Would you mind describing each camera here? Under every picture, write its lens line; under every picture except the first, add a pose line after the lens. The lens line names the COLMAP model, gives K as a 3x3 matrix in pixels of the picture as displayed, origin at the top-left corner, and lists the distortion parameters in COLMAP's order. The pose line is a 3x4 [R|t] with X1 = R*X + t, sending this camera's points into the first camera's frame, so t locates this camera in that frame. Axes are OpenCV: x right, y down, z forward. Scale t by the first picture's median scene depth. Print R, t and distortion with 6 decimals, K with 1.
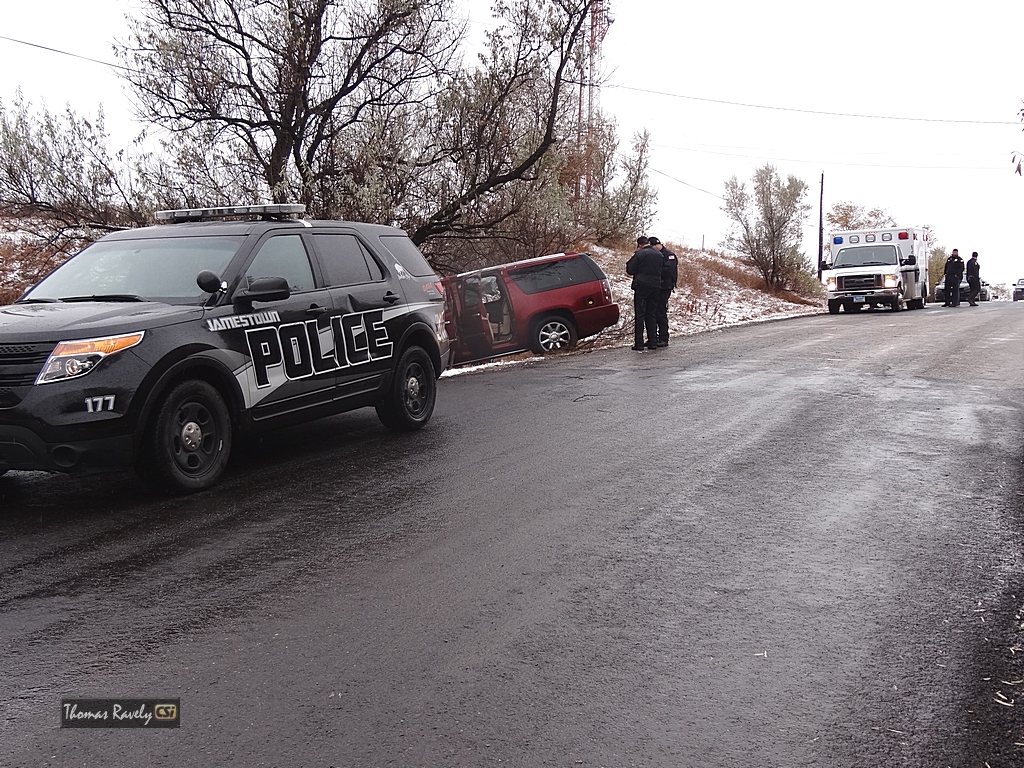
lens RADIAL K [[1188.1, 0, 512.0], [0, 1188.1, 384.0], [0, 0, 1]] dist [0.036288, -0.014027]
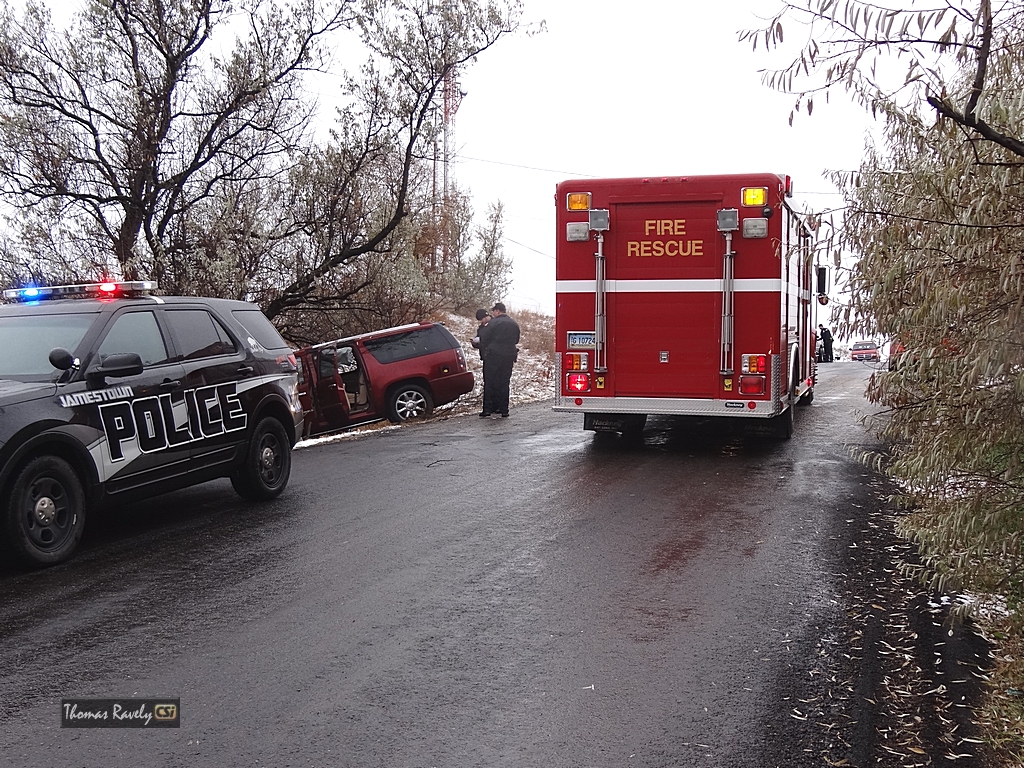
lens RADIAL K [[1202.4, 0, 512.0], [0, 1202.4, 384.0], [0, 0, 1]] dist [0.033045, -0.046053]
pose [[0.993186, -0.021945, 0.114454, 0.004475], [0.028489, 0.998032, -0.055862, 0.001927], [-0.113002, 0.058742, 0.991857, -0.029811]]
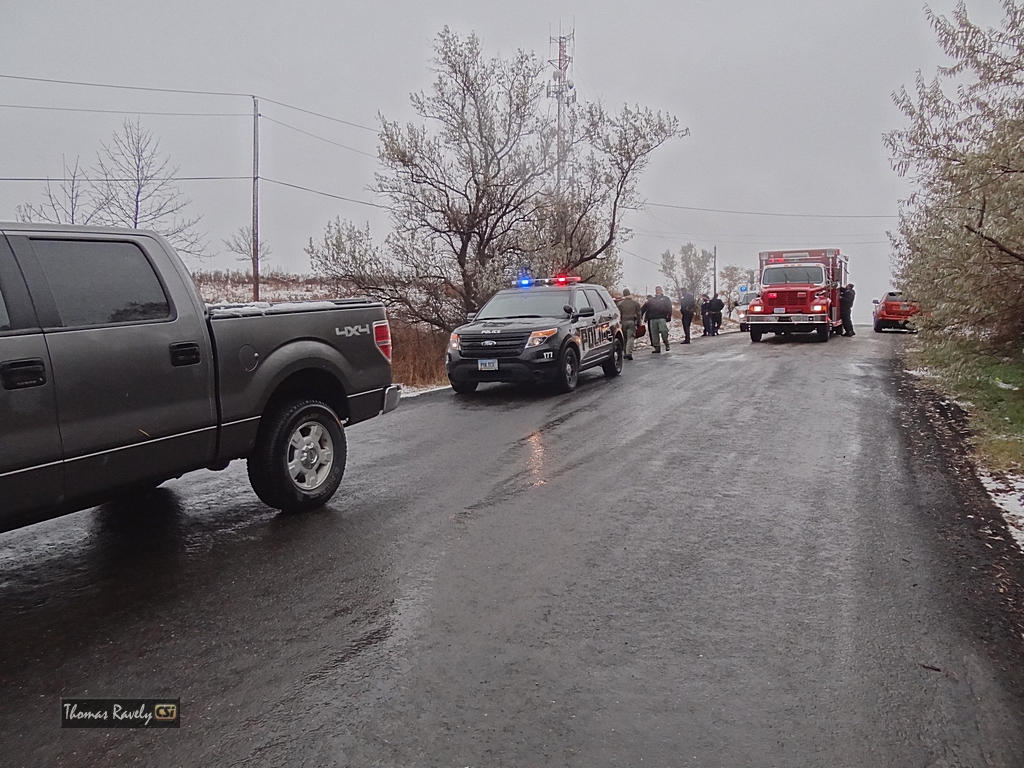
lens RADIAL K [[805.9, 0, 512.0], [0, 805.9, 384.0], [0, 0, 1]] dist [0.006618, 0.001433]
pose [[0.999591, -0.019107, 0.021265, -0.175966], [0.019254, 0.999792, -0.006738, 0.034551], [-0.021132, 0.007145, 0.999751, -0.298469]]
